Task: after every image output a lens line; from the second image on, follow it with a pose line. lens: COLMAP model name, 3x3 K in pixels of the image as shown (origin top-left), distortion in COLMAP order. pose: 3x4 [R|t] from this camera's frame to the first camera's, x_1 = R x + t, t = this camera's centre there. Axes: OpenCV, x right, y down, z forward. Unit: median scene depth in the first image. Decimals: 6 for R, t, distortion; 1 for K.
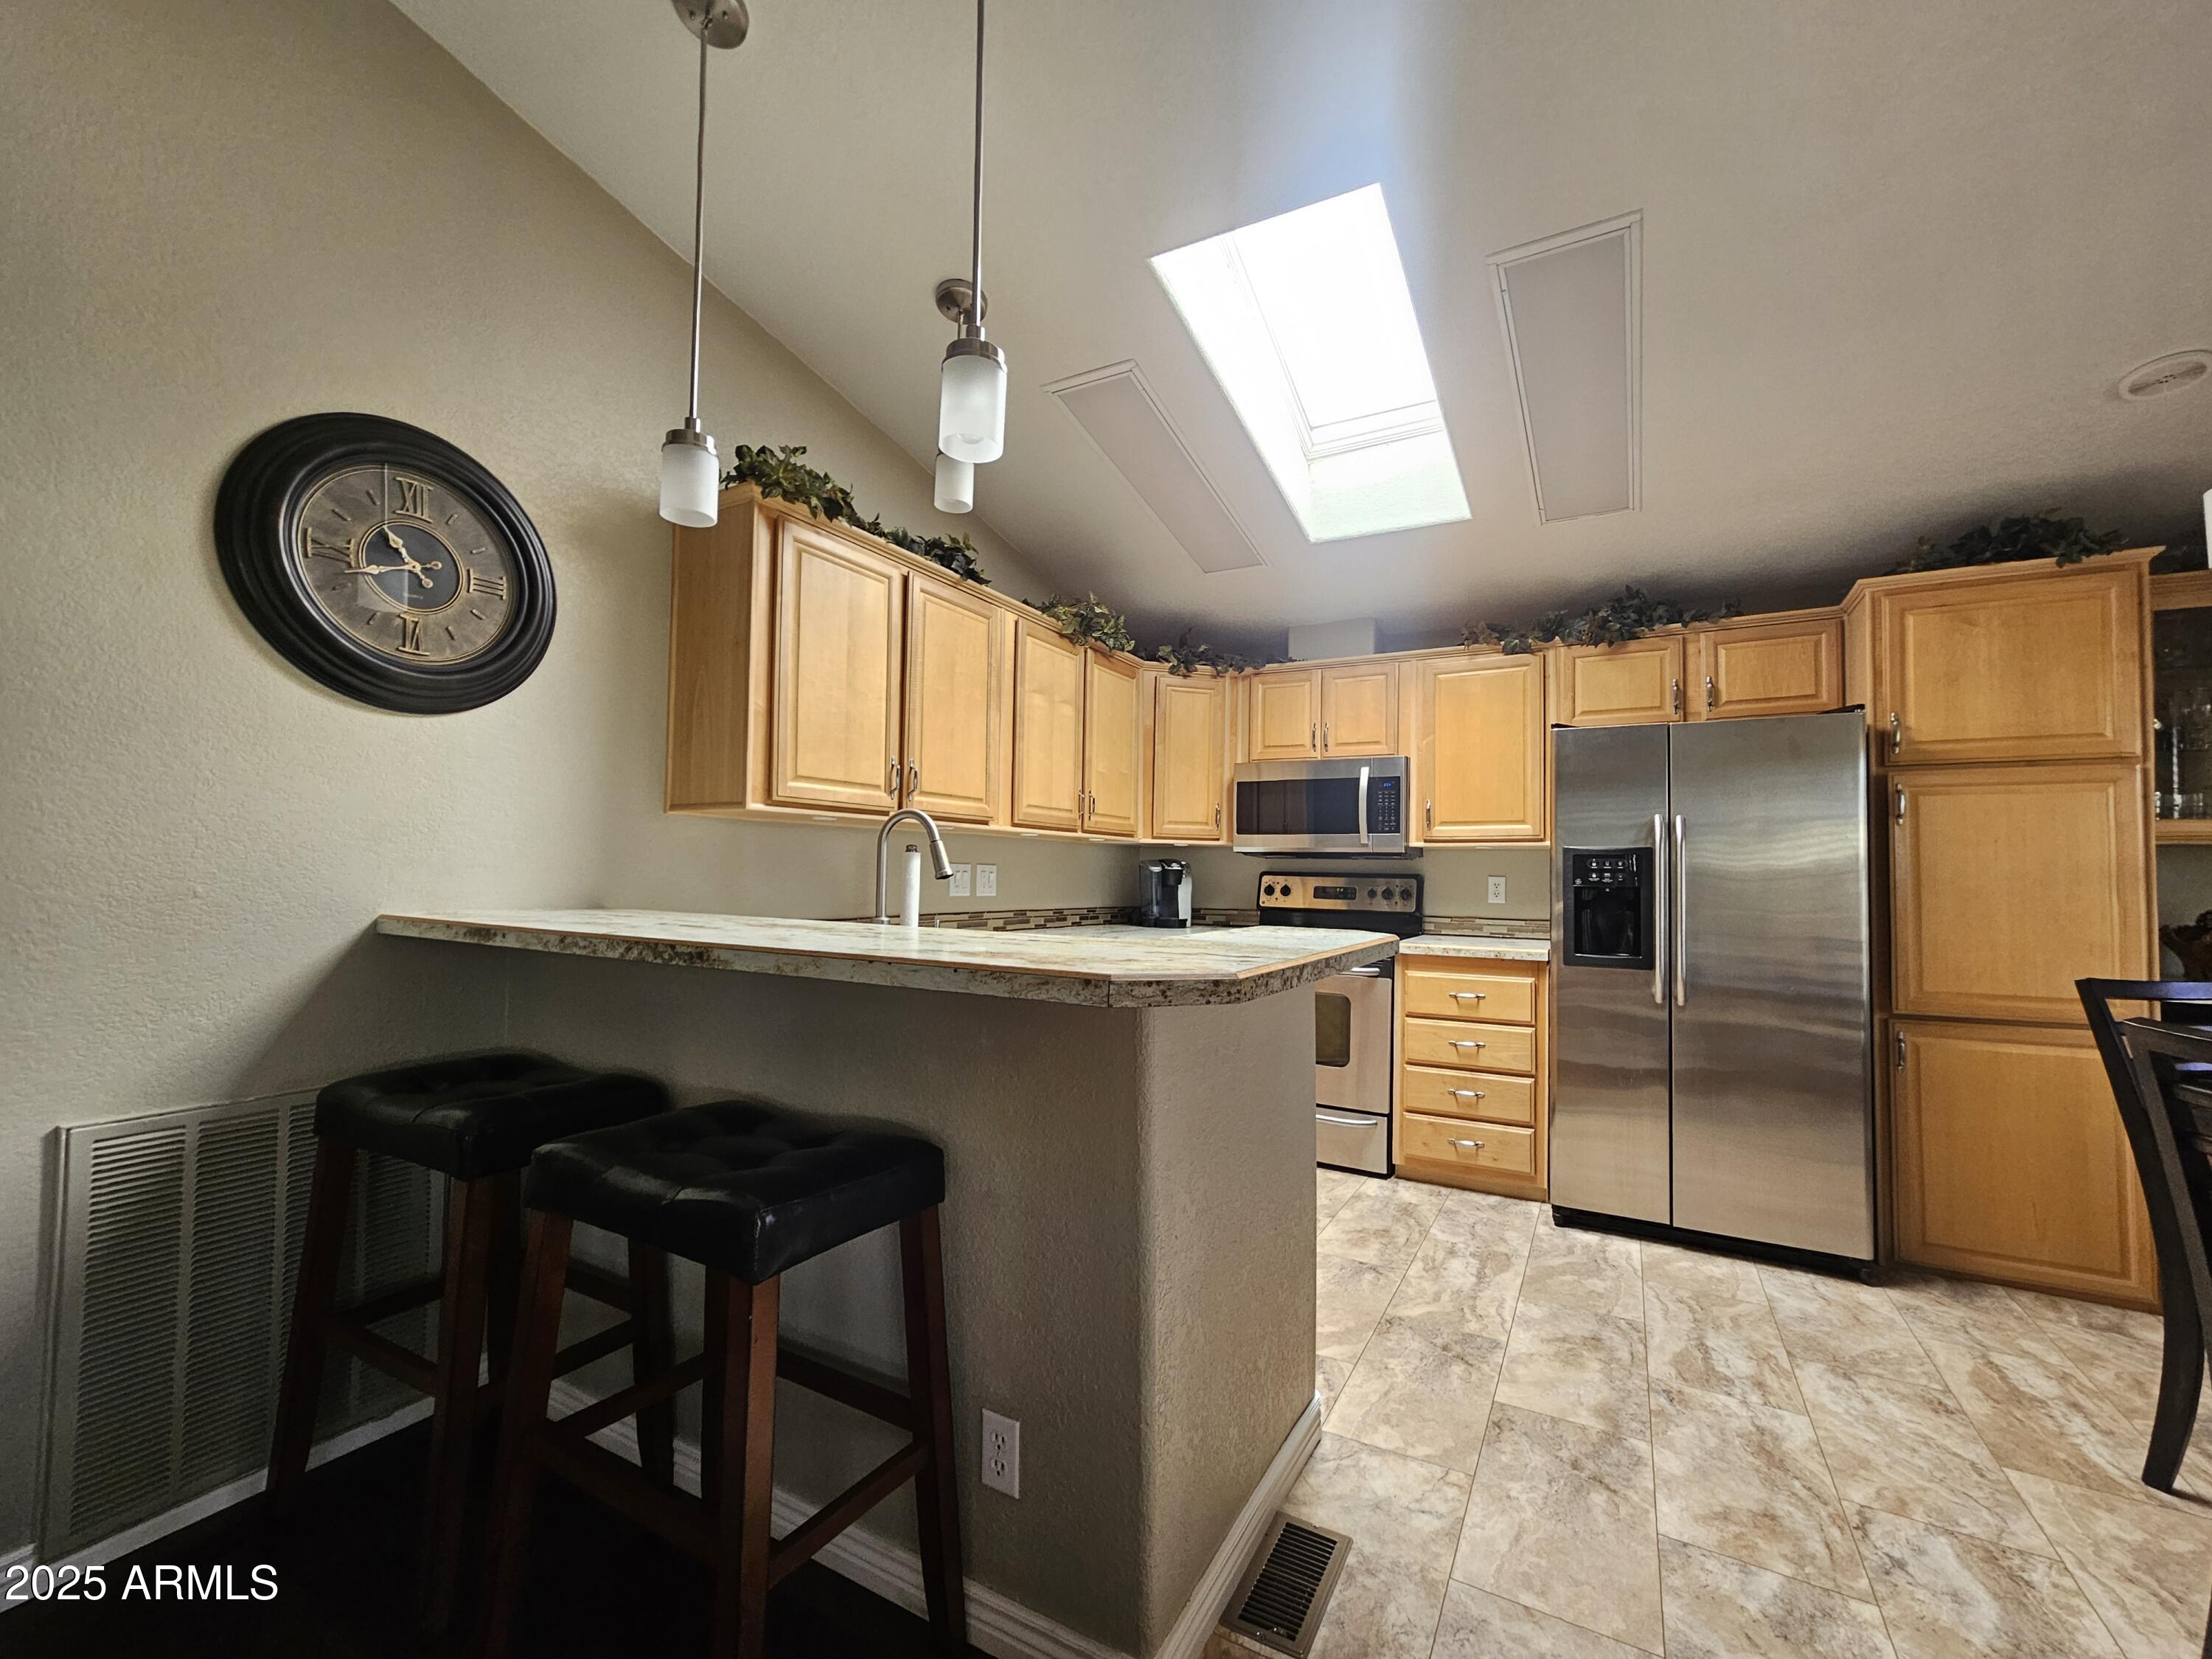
lens RADIAL K [[909.2, 0, 1099.9], [0, 909.2, 840.0], [0, 0, 1]] dist [-0.002141, 0.001266]
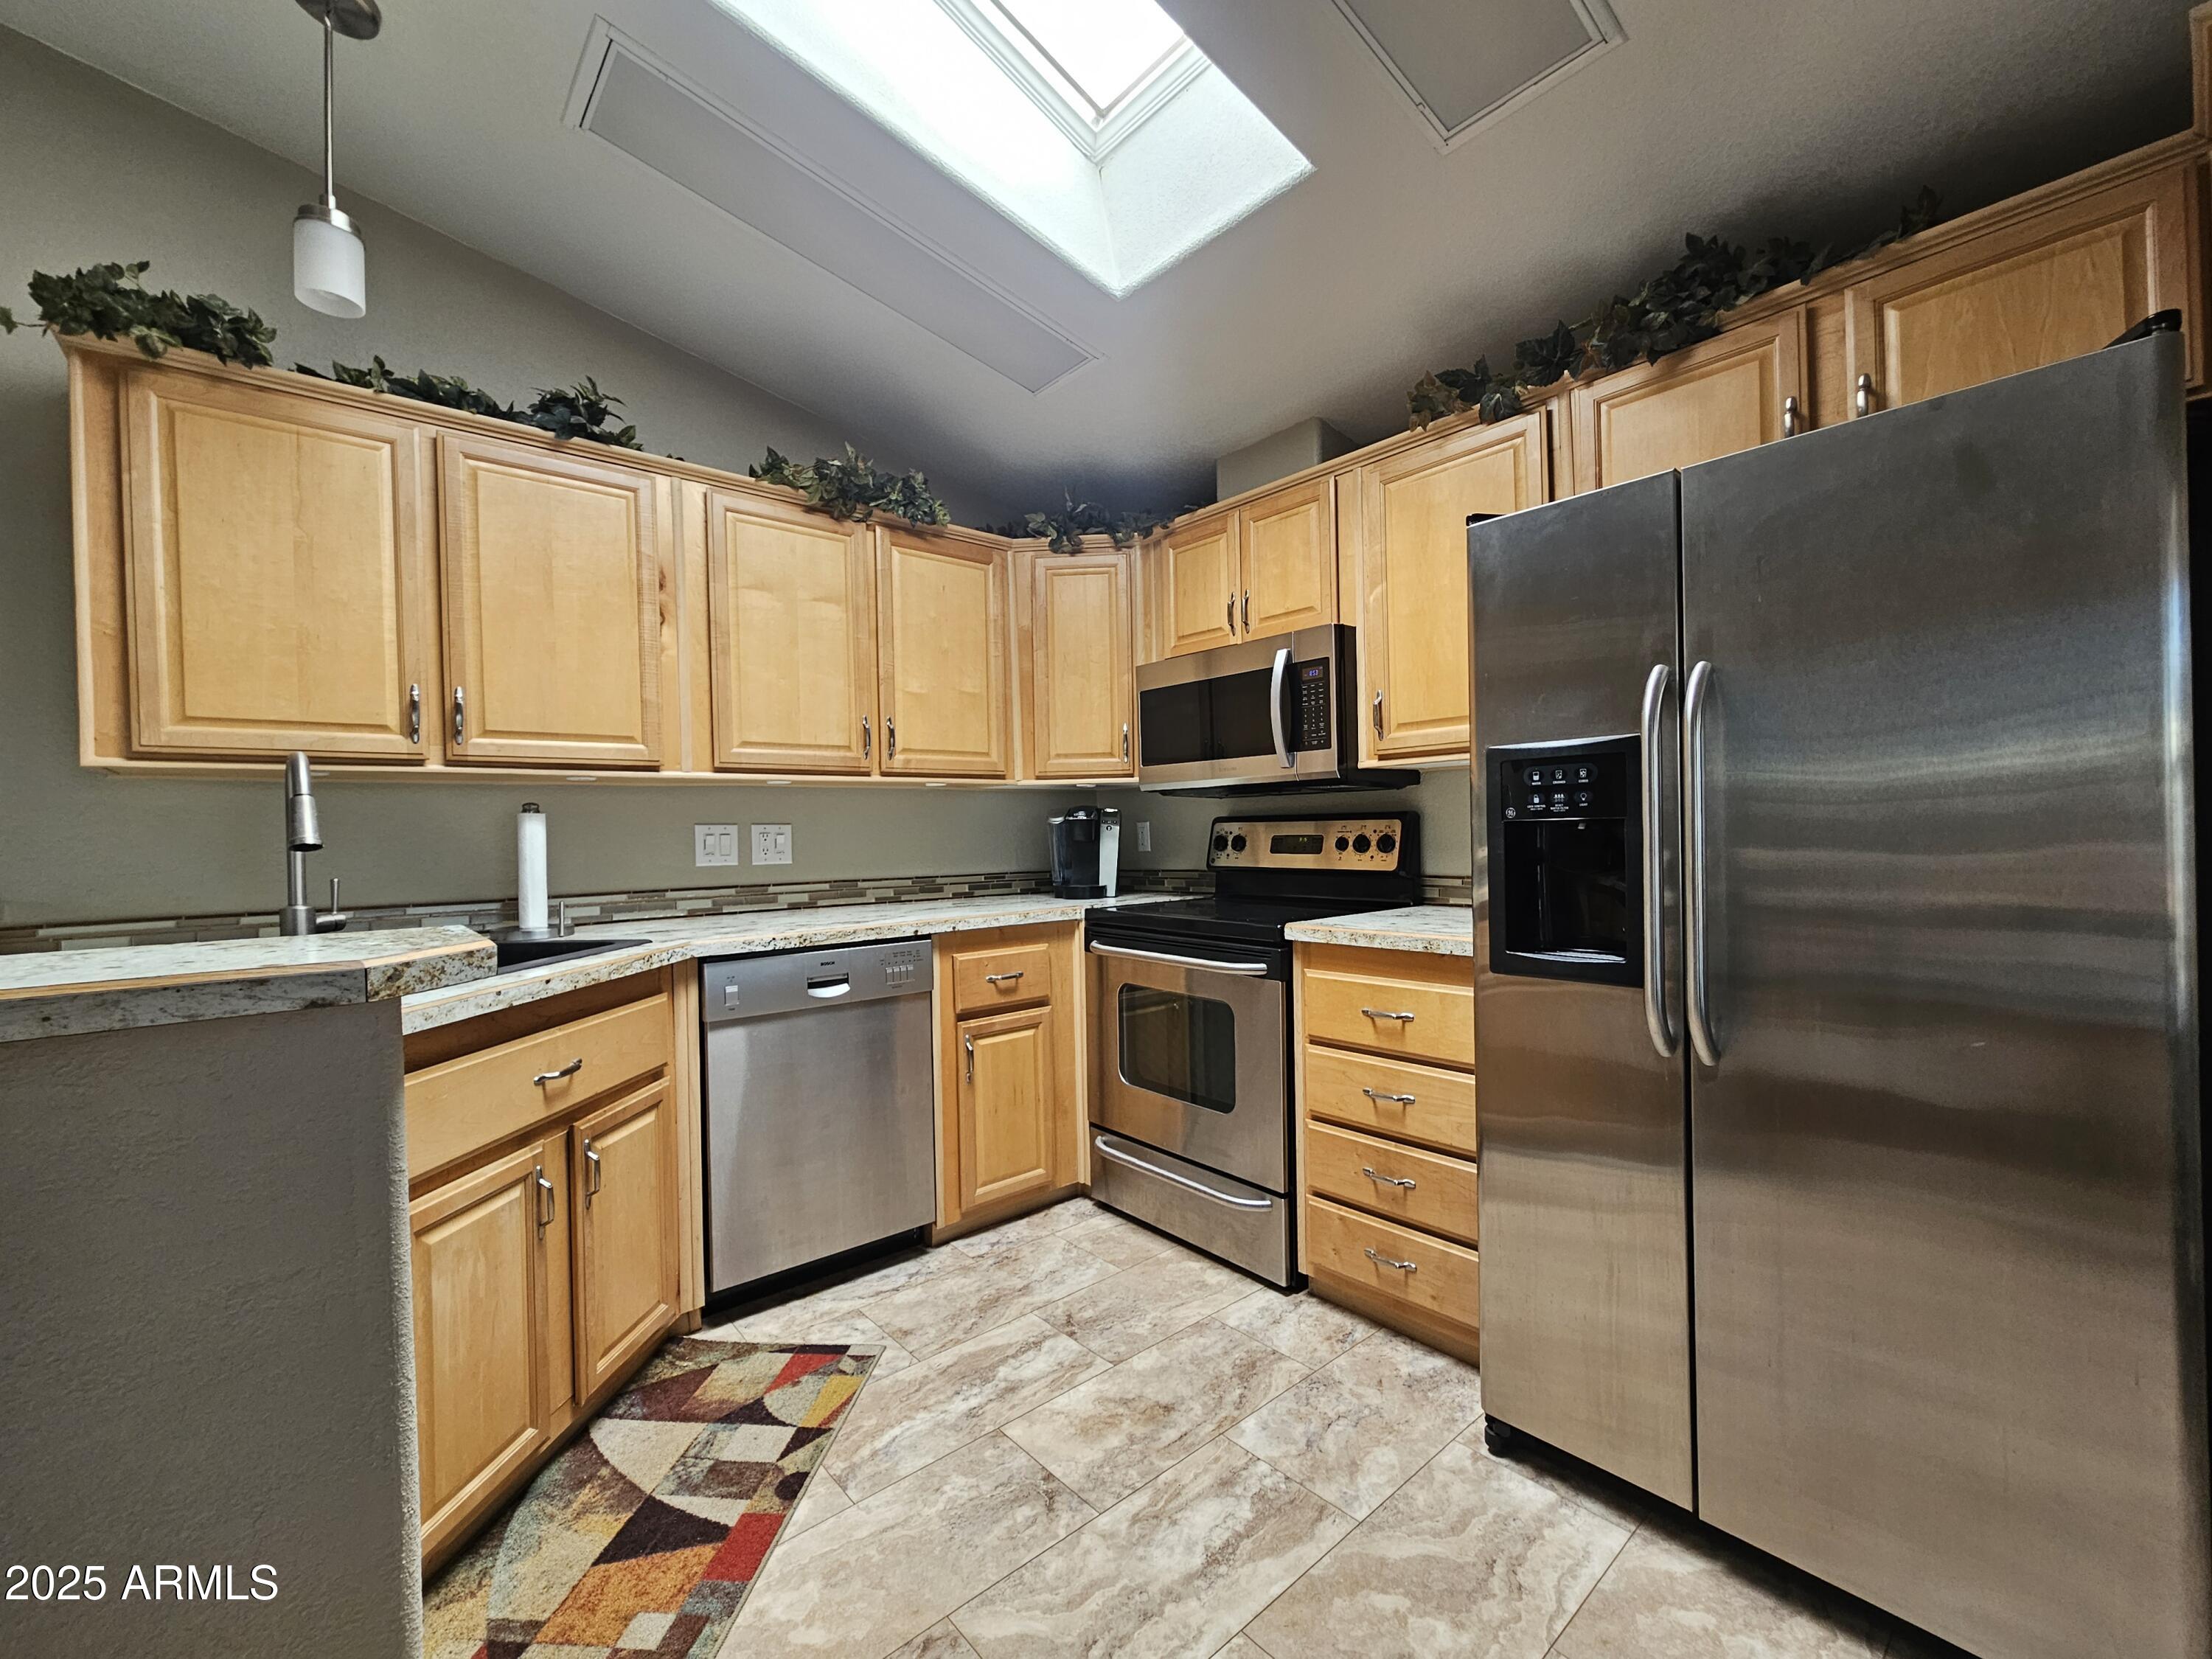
lens RADIAL K [[909.2, 0, 1100.2], [0, 909.2, 833.7], [0, 0, 1]] dist [-0.002141, 0.001266]
pose [[0.939340, -0.036429, -0.341047, 0.470233], [0.050119, 0.998249, 0.031417, 0.029293], [0.339305, -0.046604, 0.939521, 0.420708]]
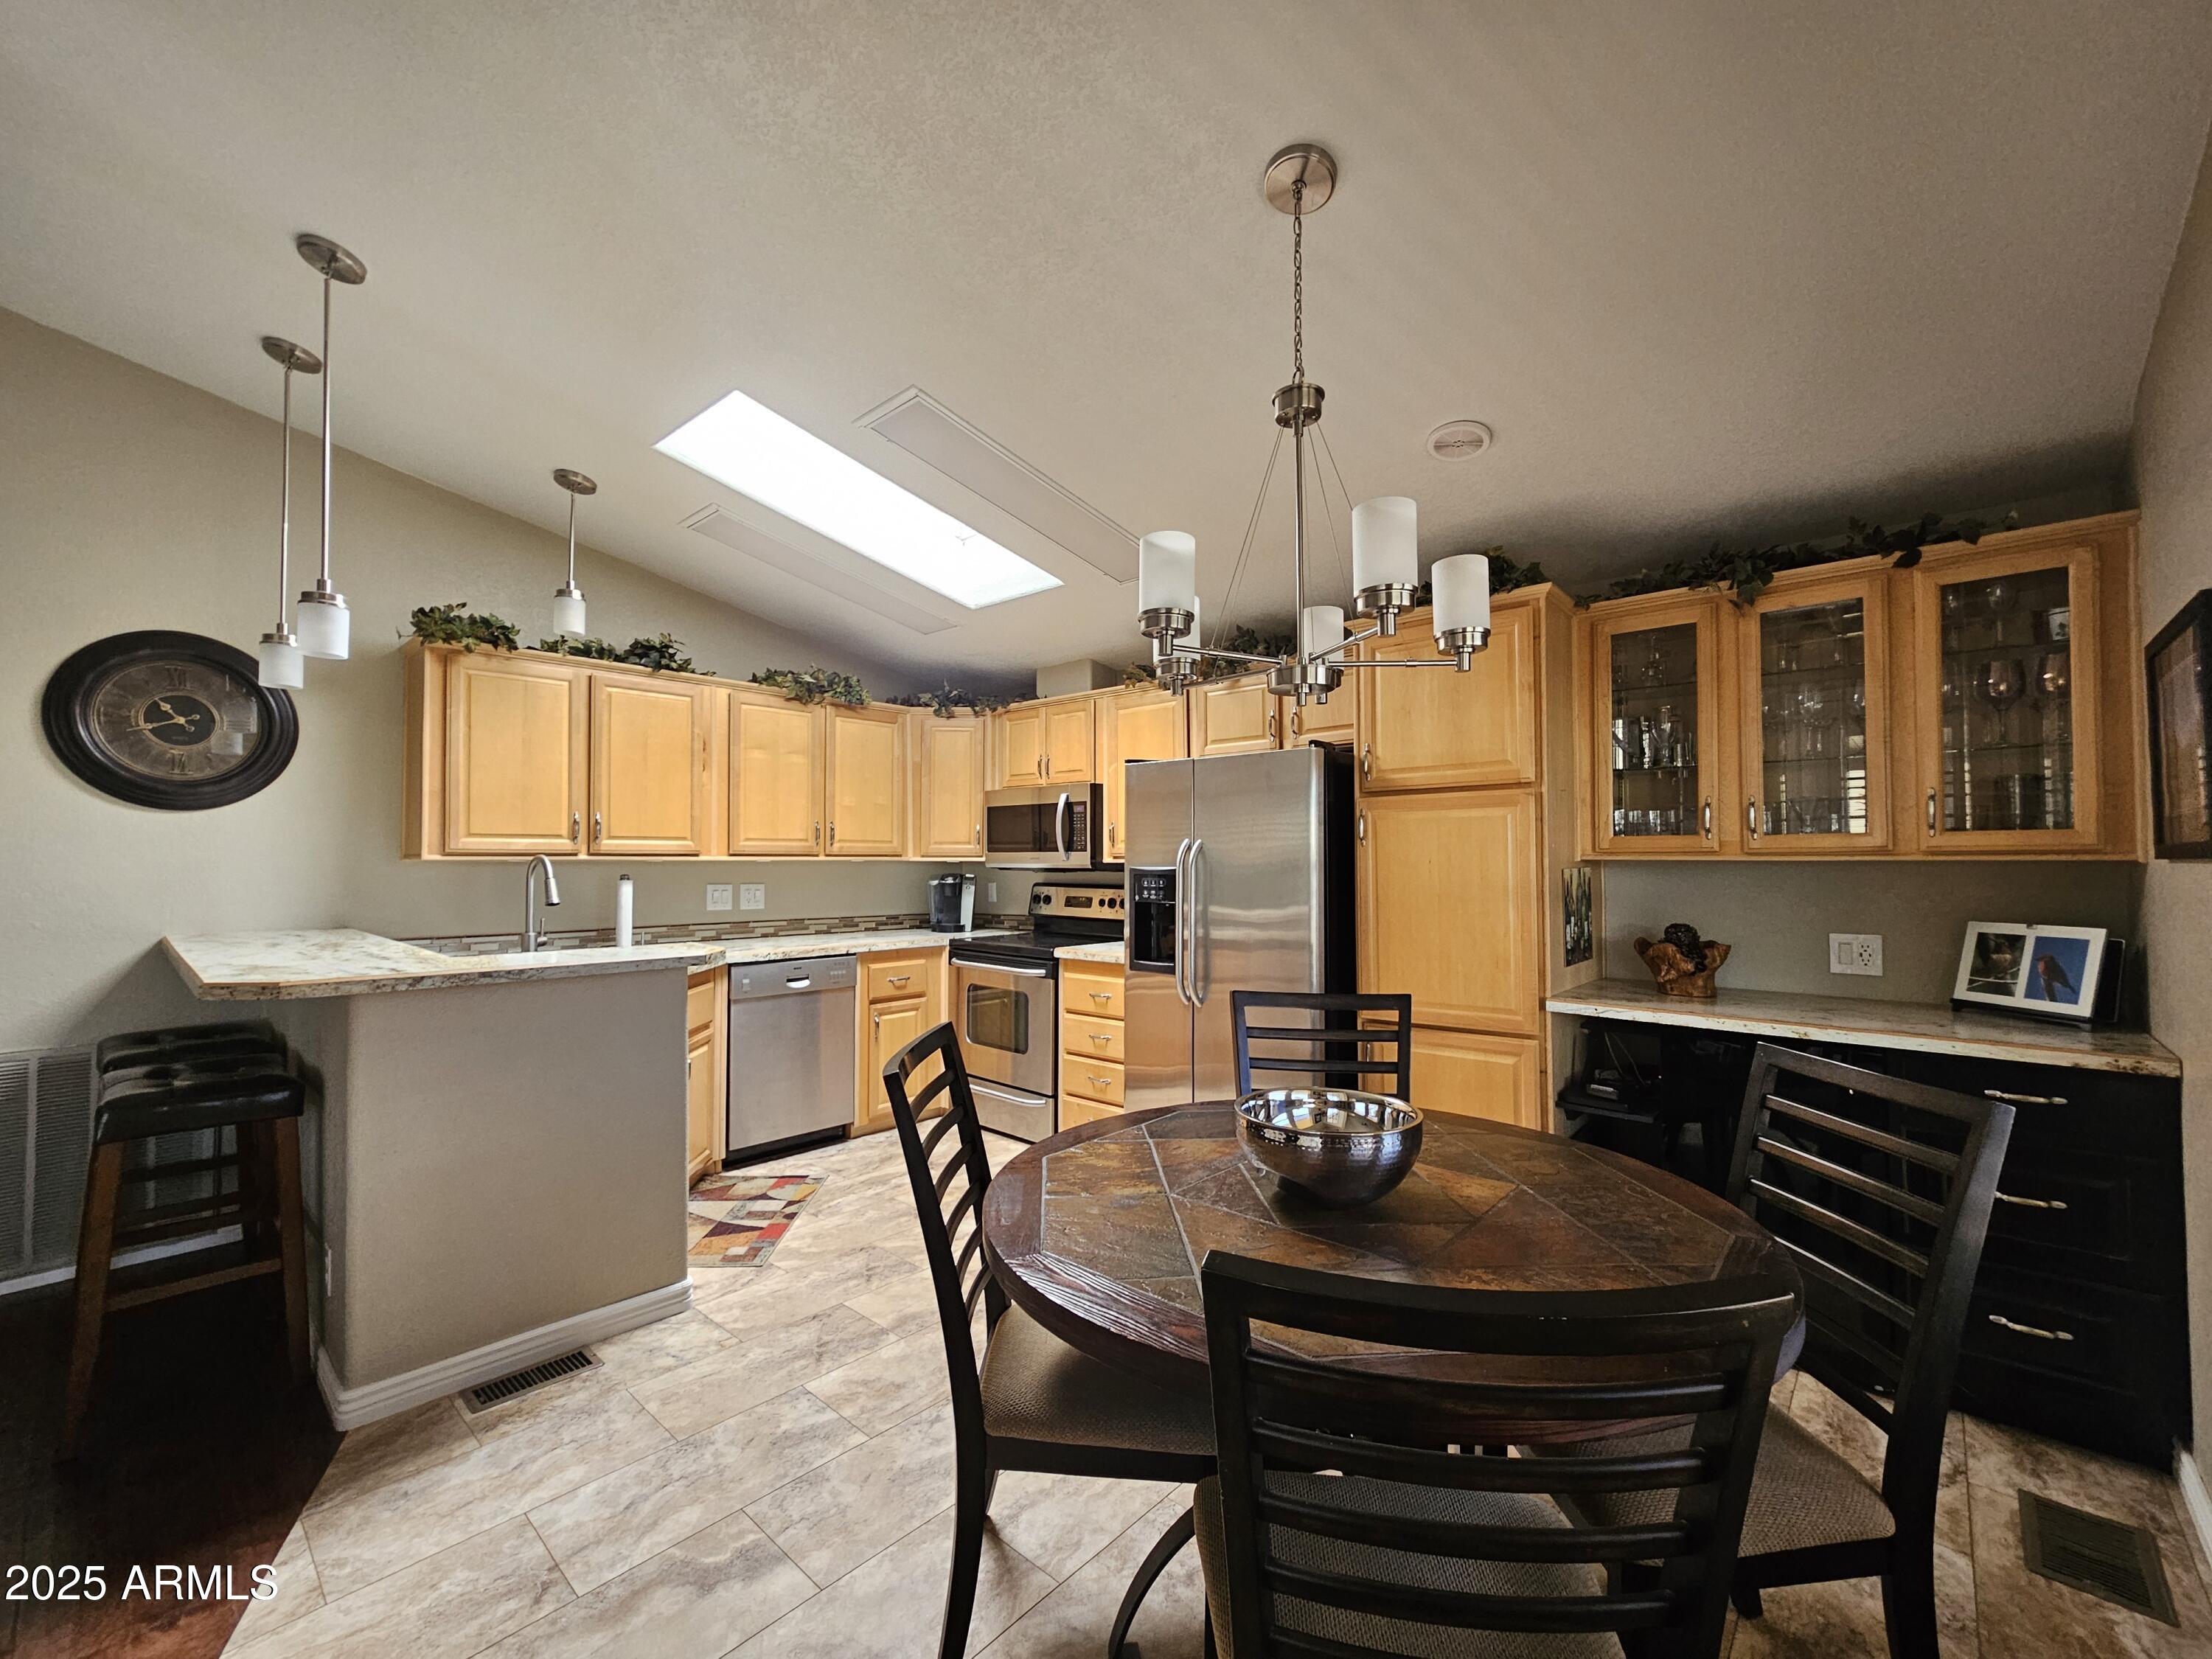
lens RADIAL K [[909.2, 0, 1101.5], [0, 909.2, 837.0], [0, 0, 1]] dist [-0.002141, 0.001266]
pose [[0.974412, -0.022788, -0.223609, 0.722311], [0.024736, 0.999677, 0.005915, -0.037614], [0.223402, -0.011295, 0.974661, -0.126395]]
